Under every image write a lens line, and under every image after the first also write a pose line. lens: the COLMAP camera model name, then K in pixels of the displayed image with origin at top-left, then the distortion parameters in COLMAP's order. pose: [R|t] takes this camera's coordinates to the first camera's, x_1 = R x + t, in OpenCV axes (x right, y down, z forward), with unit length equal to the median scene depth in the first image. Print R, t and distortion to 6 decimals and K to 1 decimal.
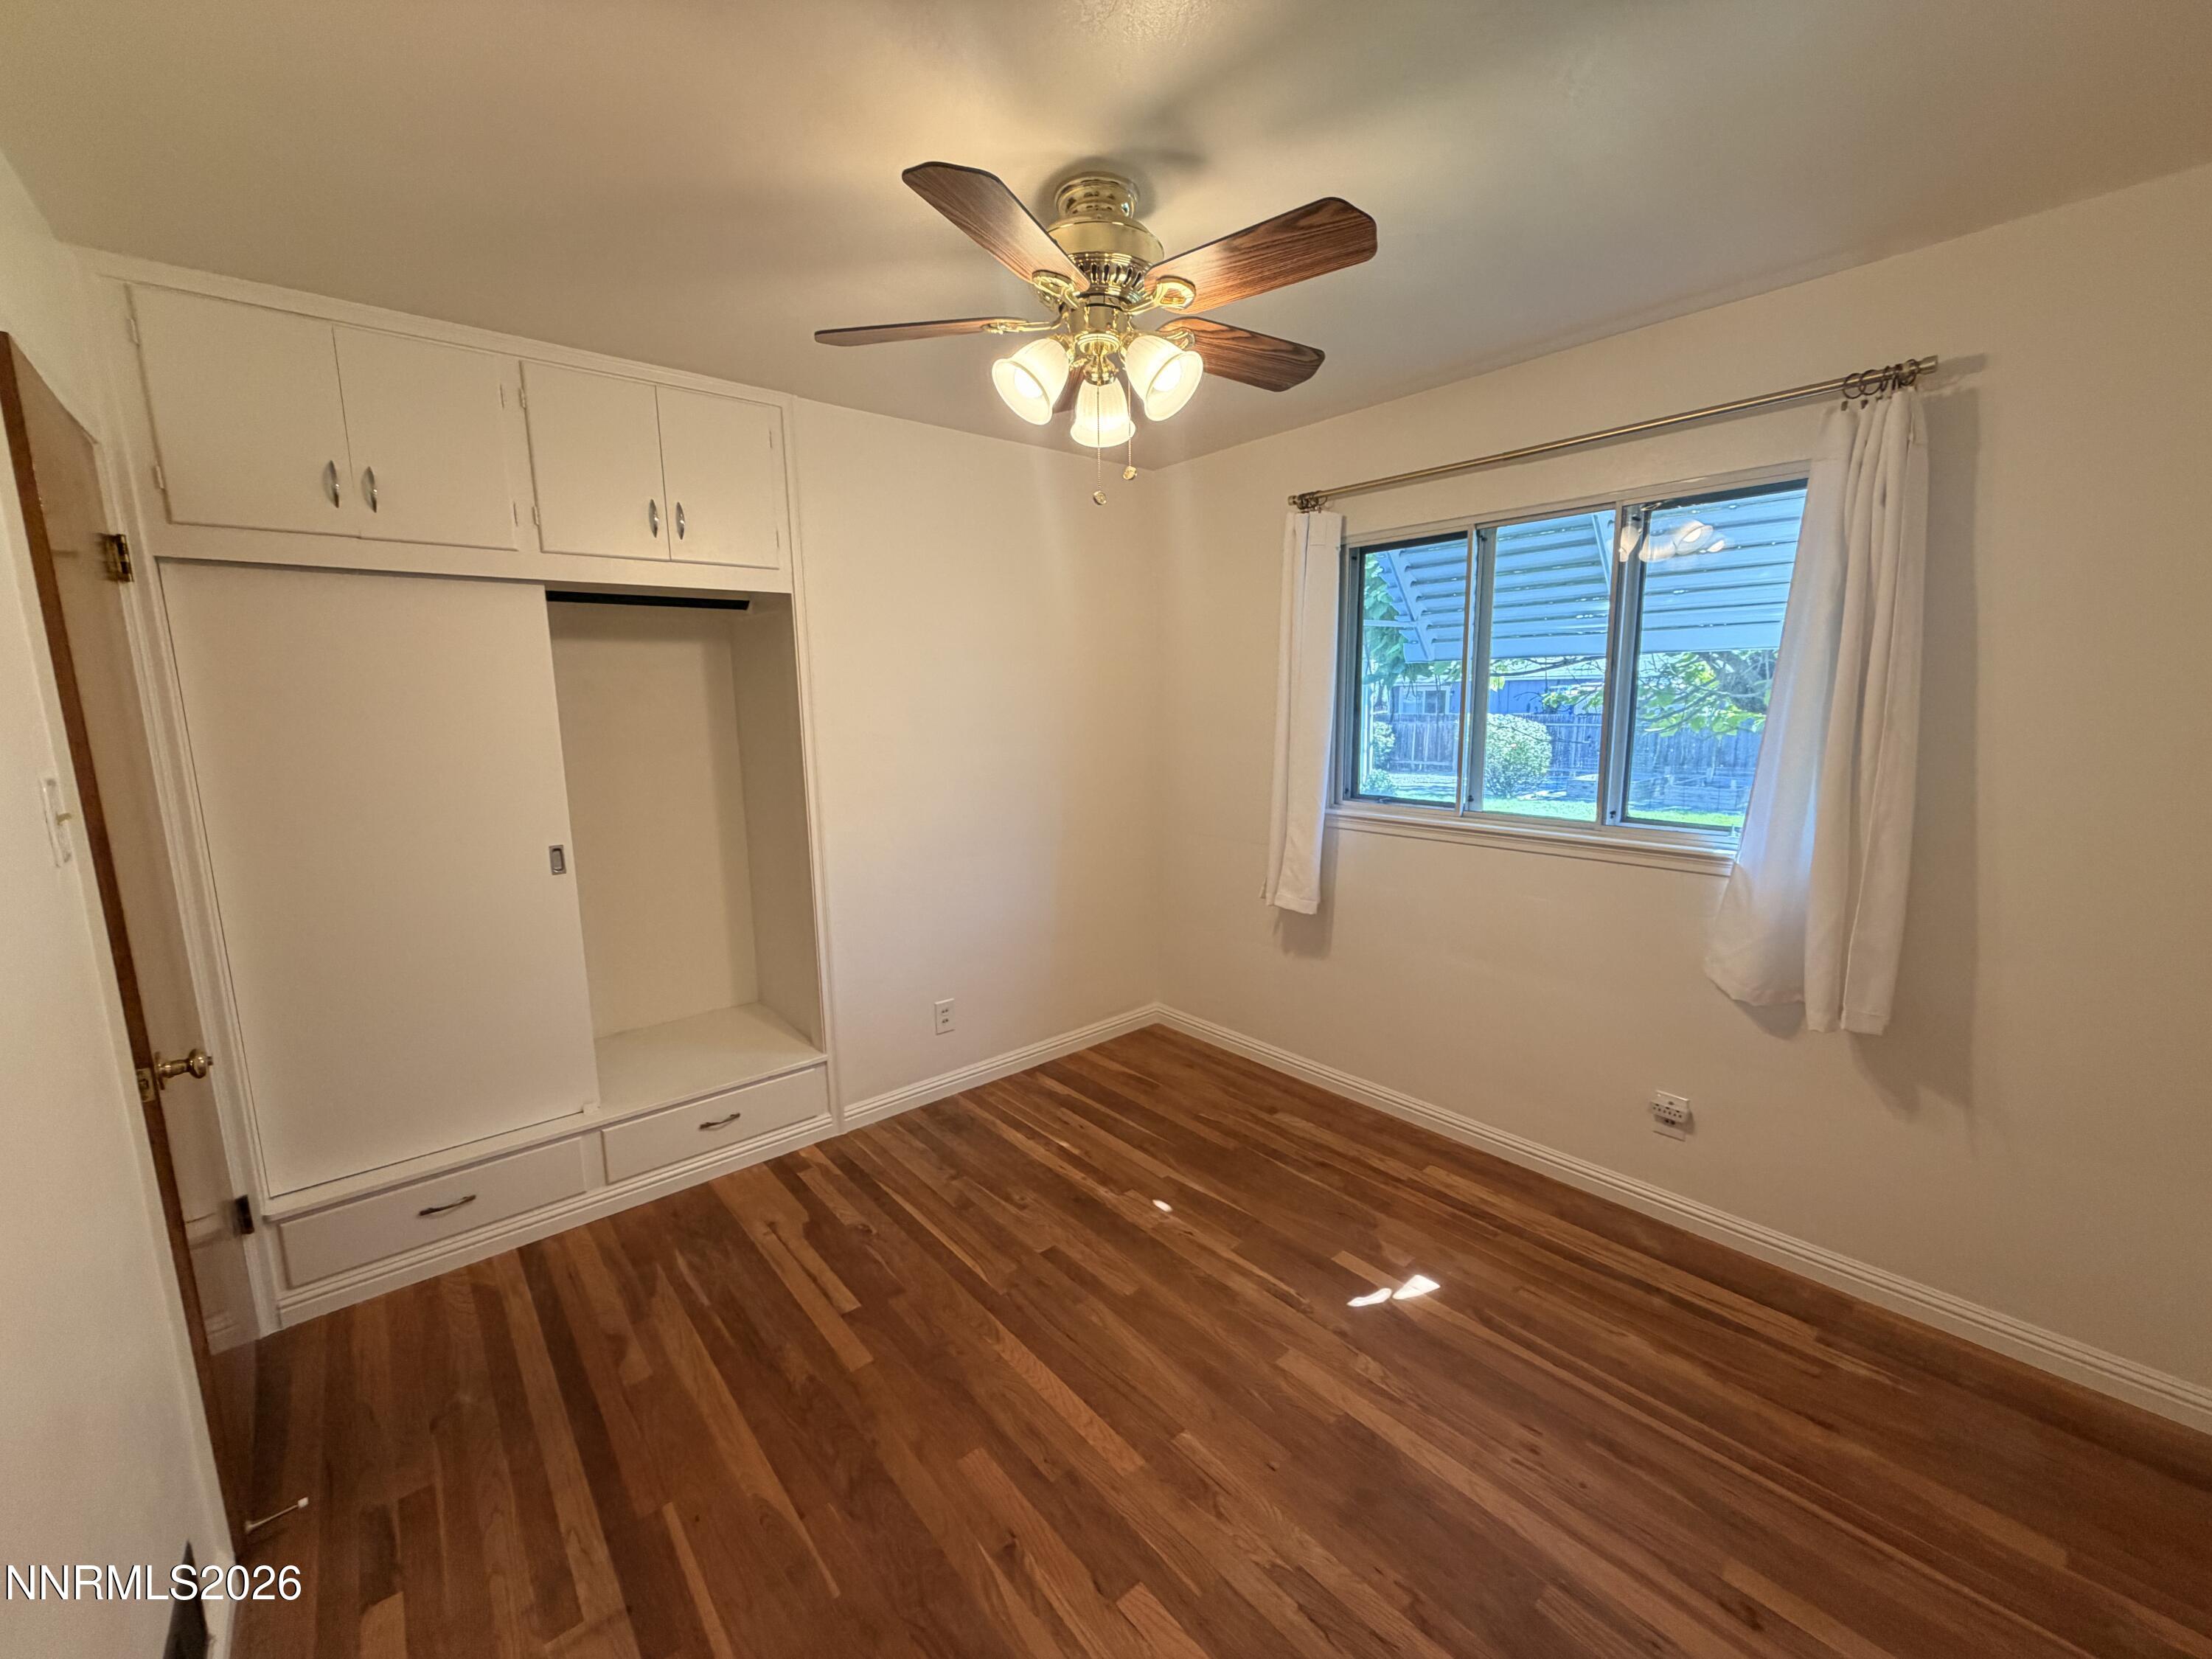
lens RADIAL K [[884.0, 0, 1098.9], [0, 884.0, 831.7], [0, 0, 1]] dist [0.001214, 0.000206]
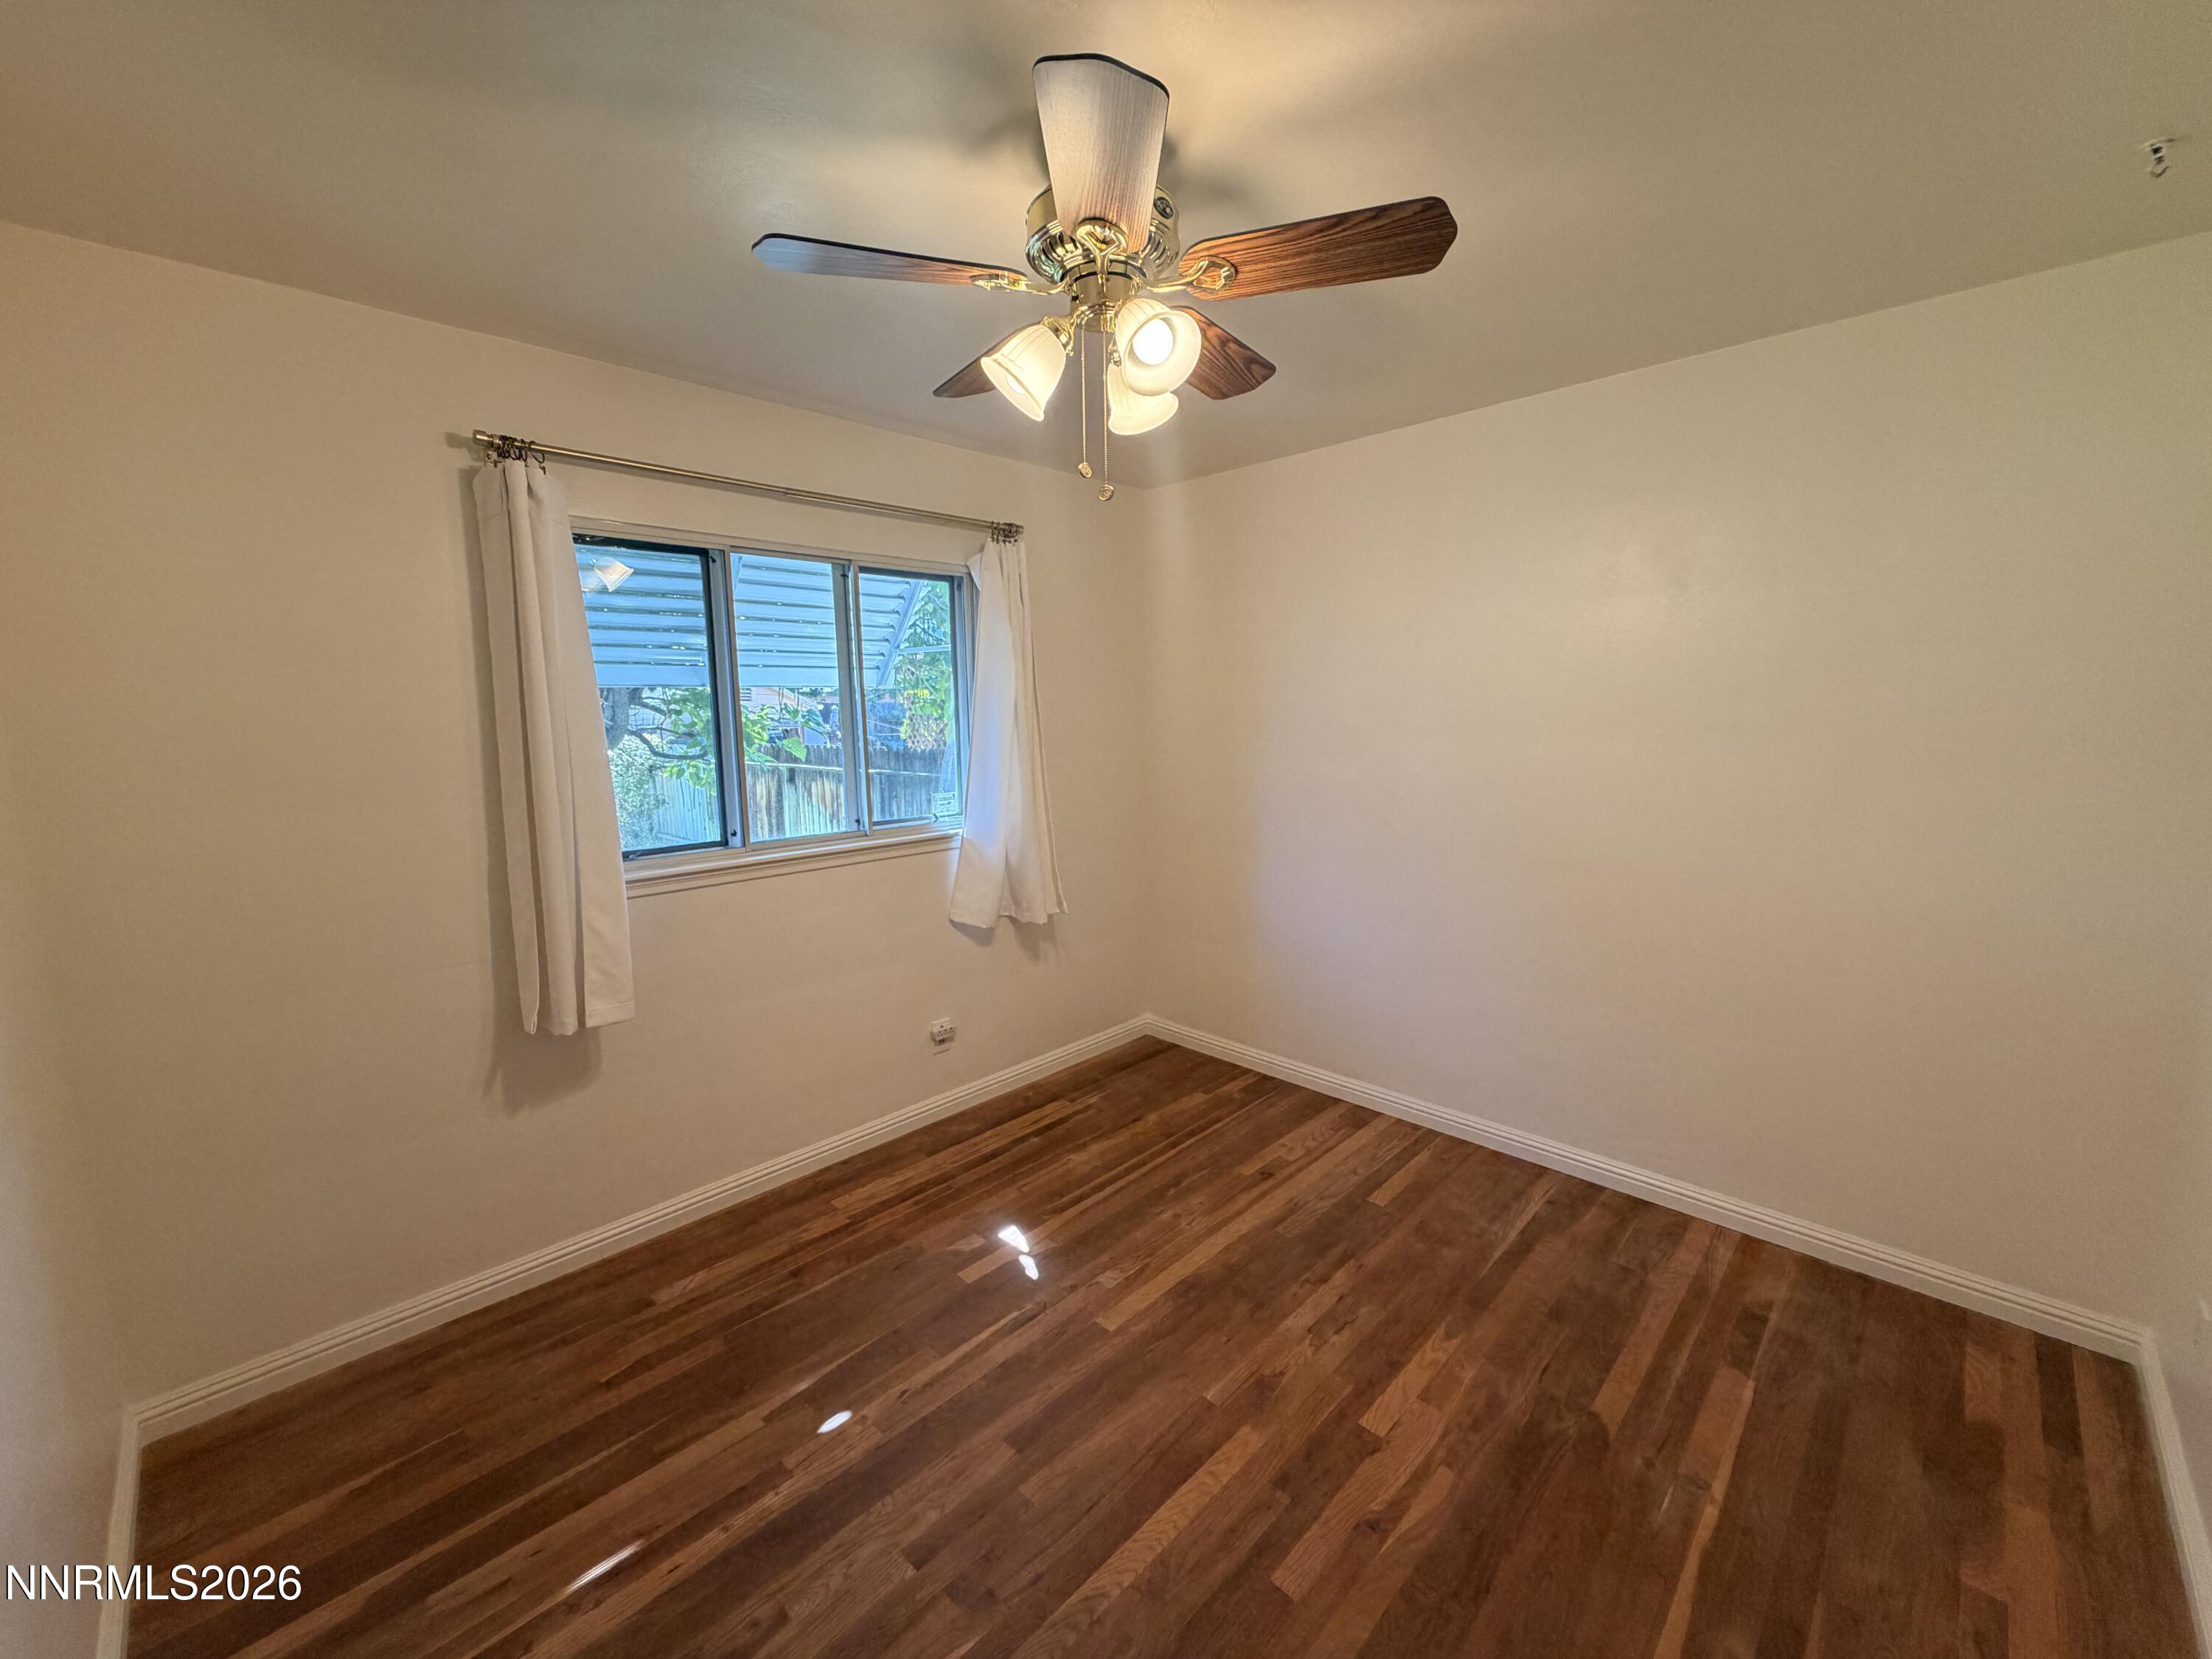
lens RADIAL K [[882.7, 0, 1103.2], [0, 882.7, 828.4], [0, 0, 1]] dist [-0.001301, -0.000127]
pose [[-0.092569, -0.120863, 0.988344, -0.687905], [0.170974, 0.975933, 0.135359, -0.128570], [-0.980917, 0.181511, -0.069677, 0.848439]]
